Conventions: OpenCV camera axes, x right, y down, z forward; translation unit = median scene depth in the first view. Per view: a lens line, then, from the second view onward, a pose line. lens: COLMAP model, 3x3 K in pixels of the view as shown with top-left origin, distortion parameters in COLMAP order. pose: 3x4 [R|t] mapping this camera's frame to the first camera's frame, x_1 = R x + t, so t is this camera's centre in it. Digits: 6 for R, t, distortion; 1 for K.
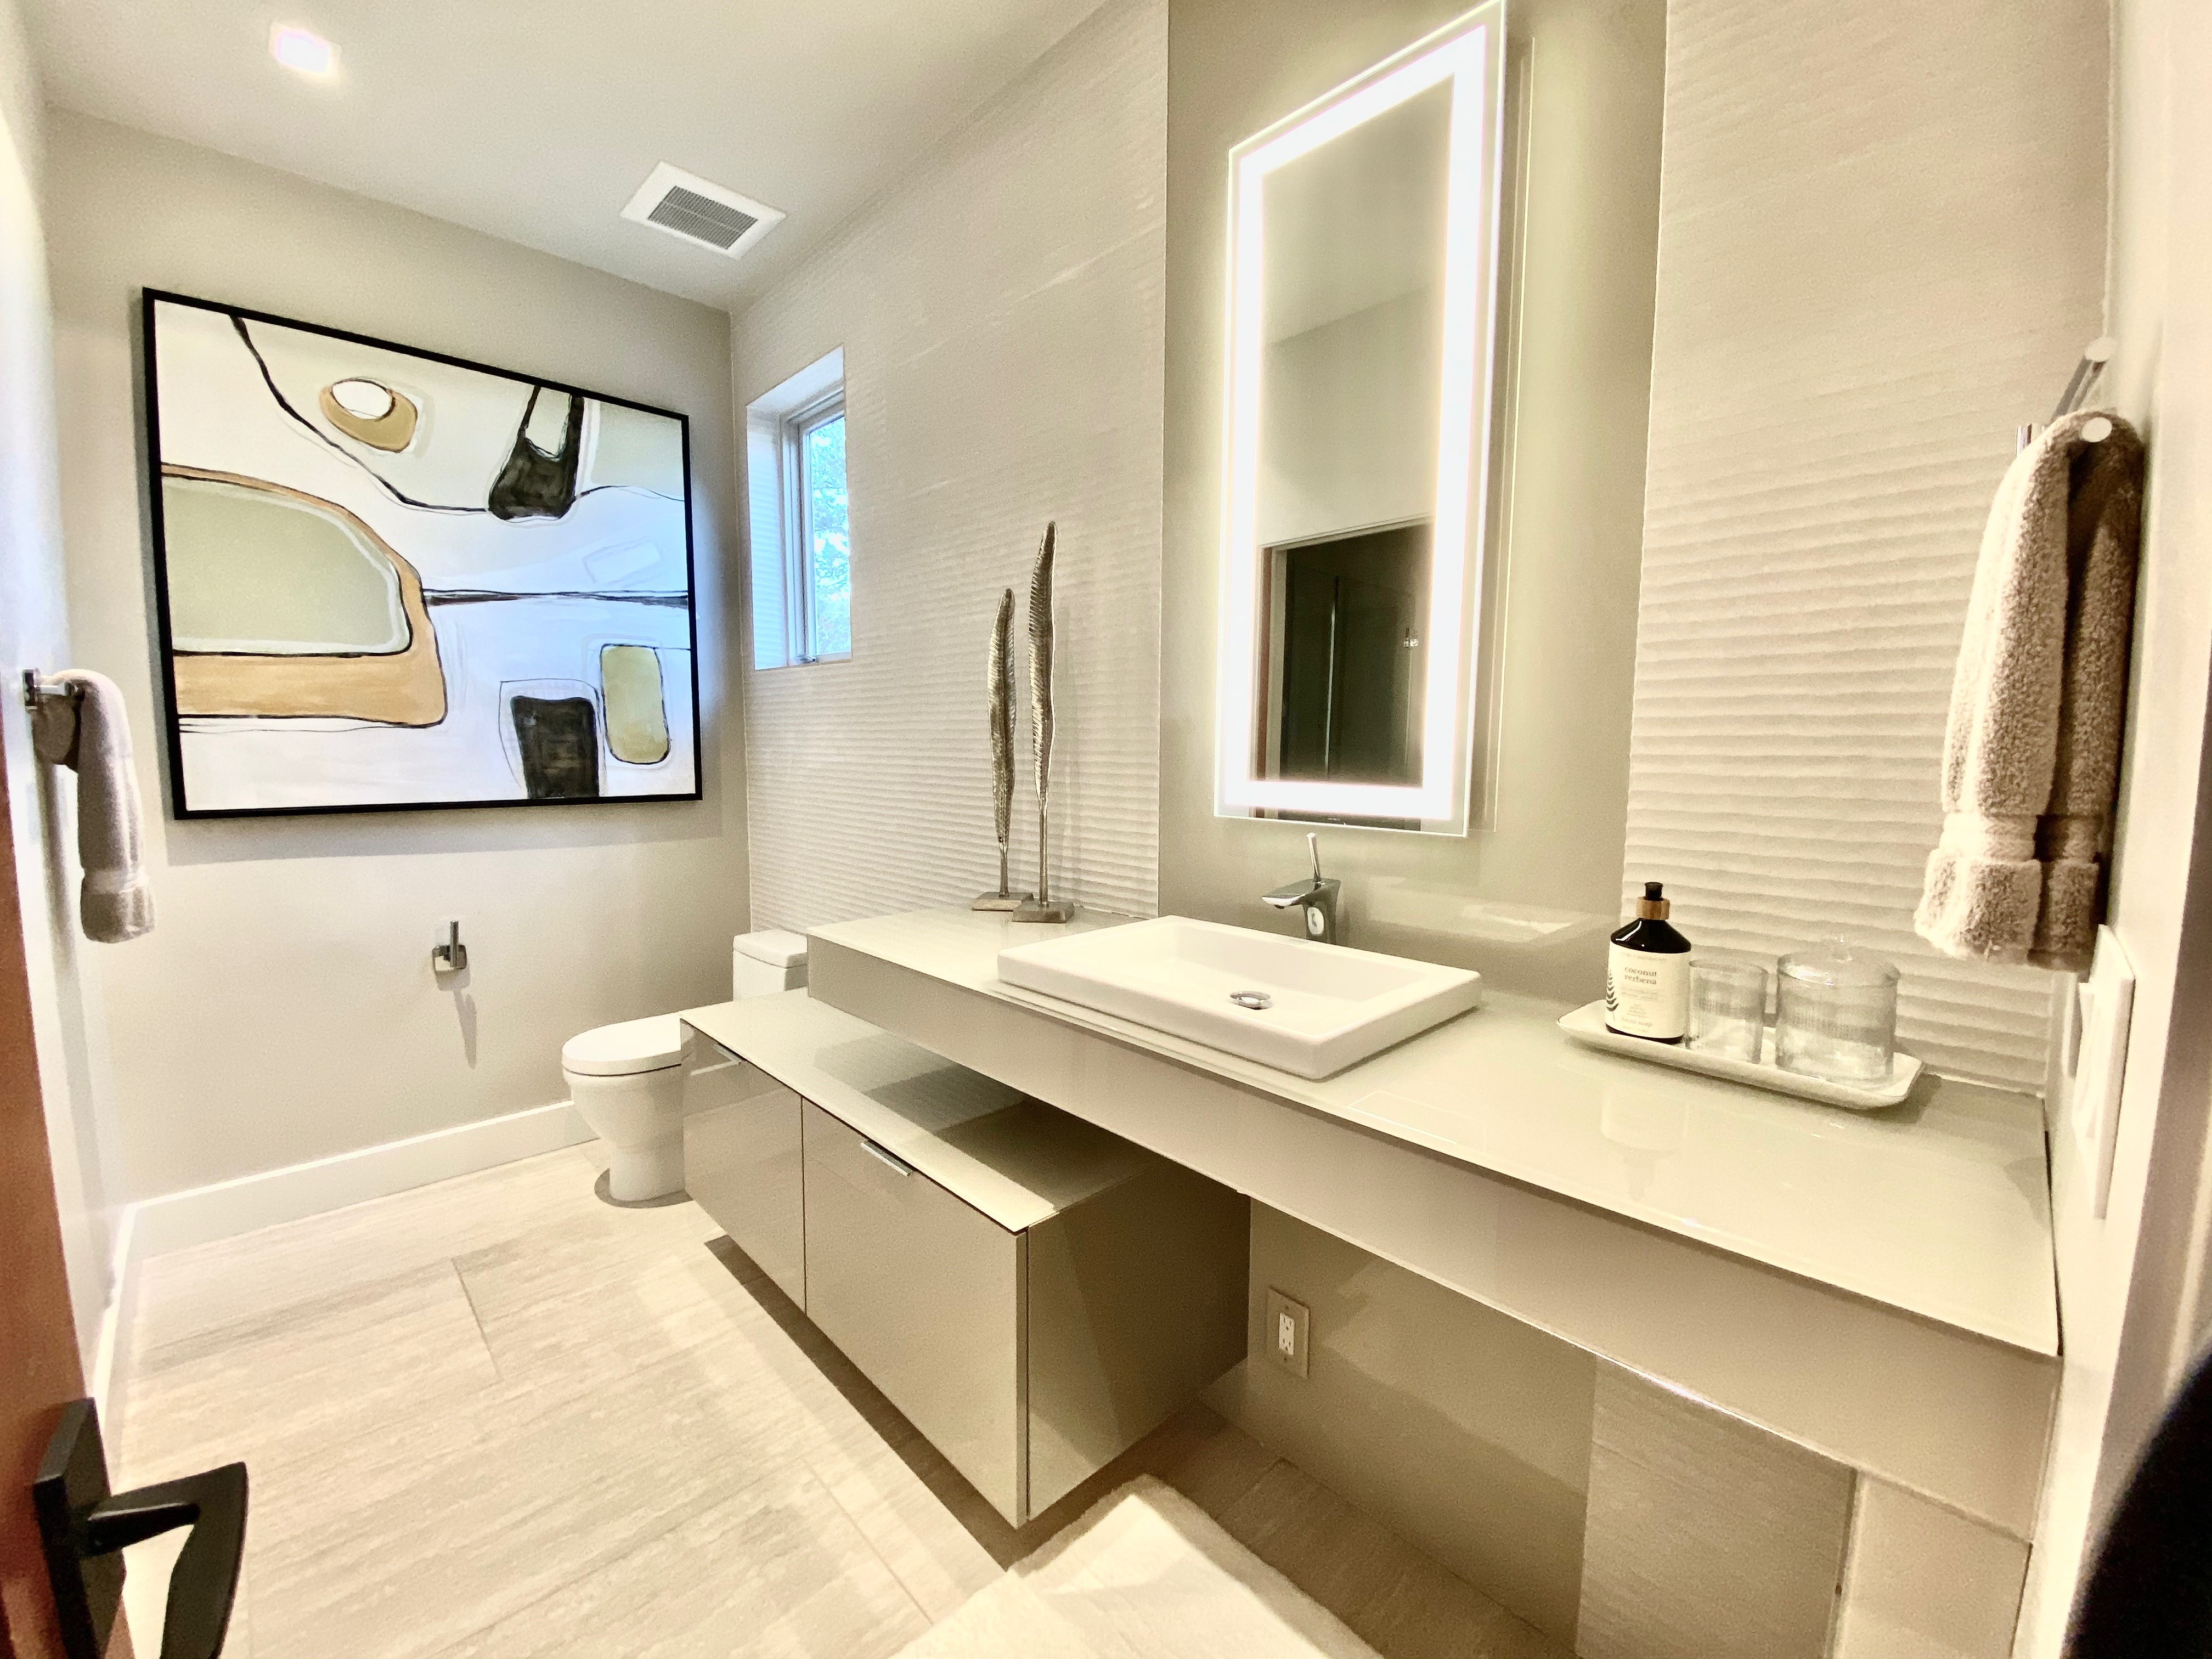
lens RADIAL K [[896.7, 0, 1116.2], [0, 896.7, 829.9], [0, 0, 1]] dist [0.002175, -0.000328]
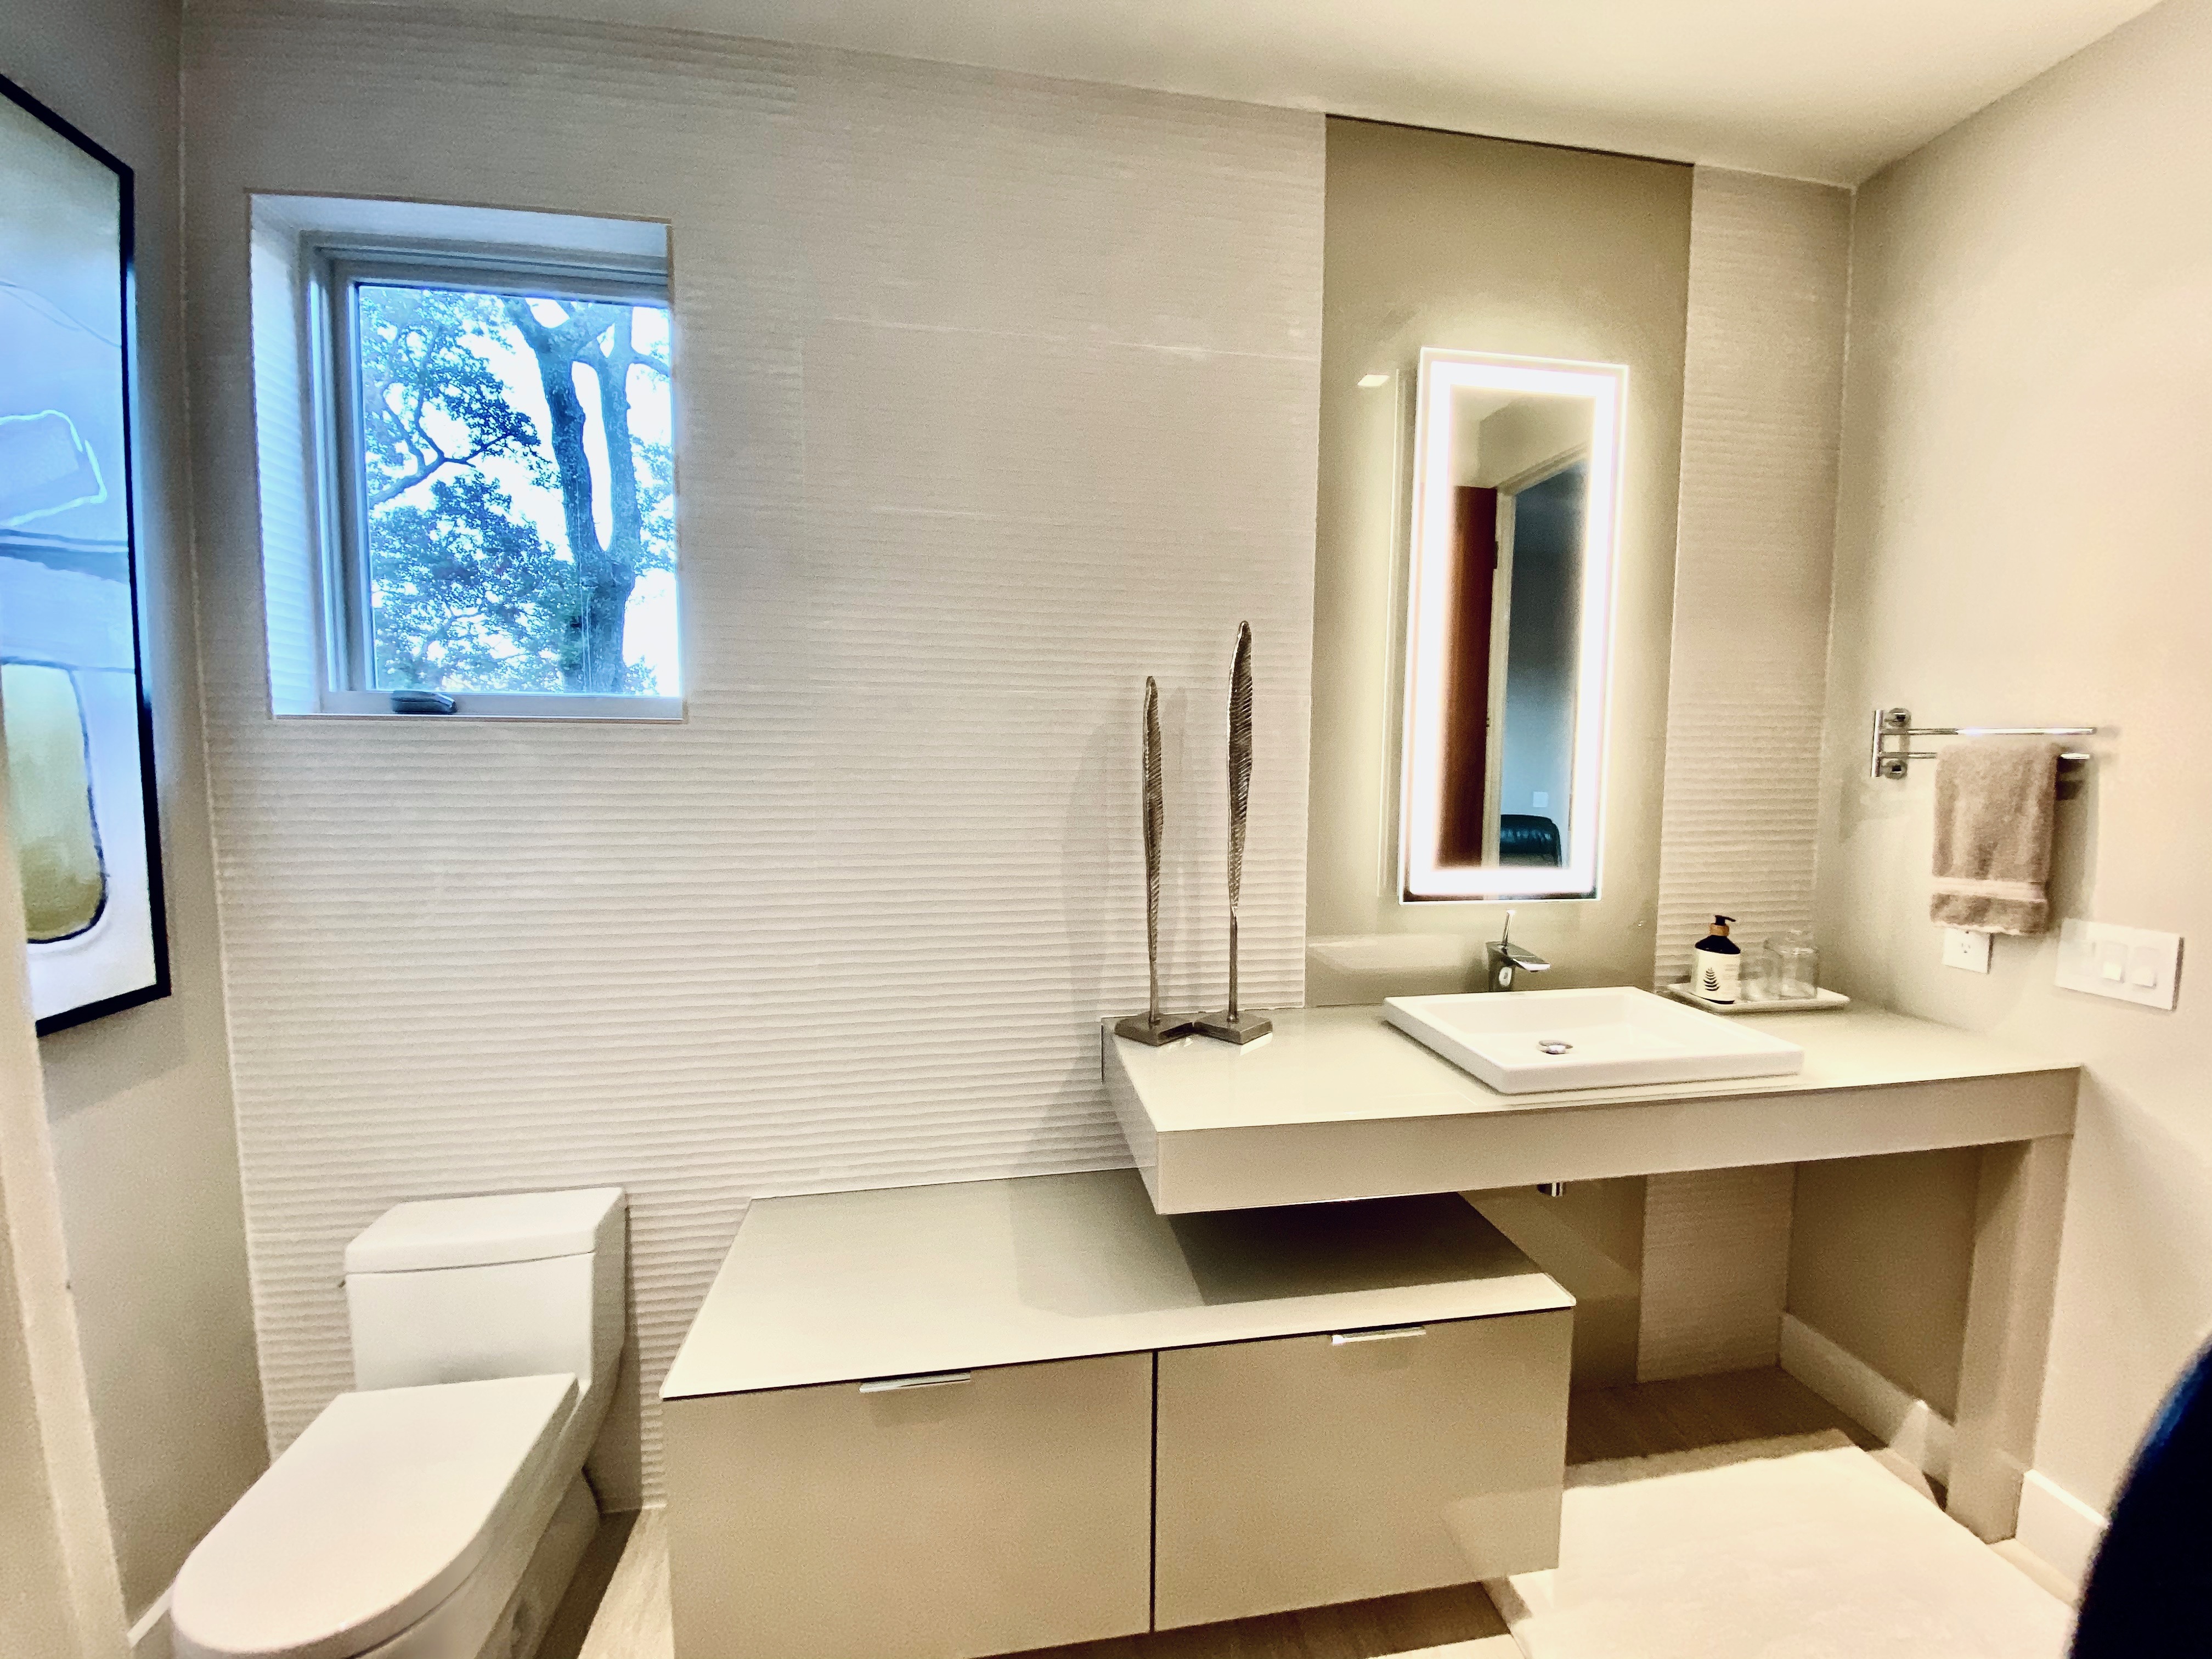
lens RADIAL K [[896.7, 0, 1102.3], [0, 896.7, 817.3], [0, 0, 1]] dist [0.002175, -0.000328]
pose [[0.584828, -0.064295, 0.808605, -0.904417], [0.080558, 0.996529, 0.020974, -0.157328], [-0.807147, 0.052874, 0.587978, 0.542646]]
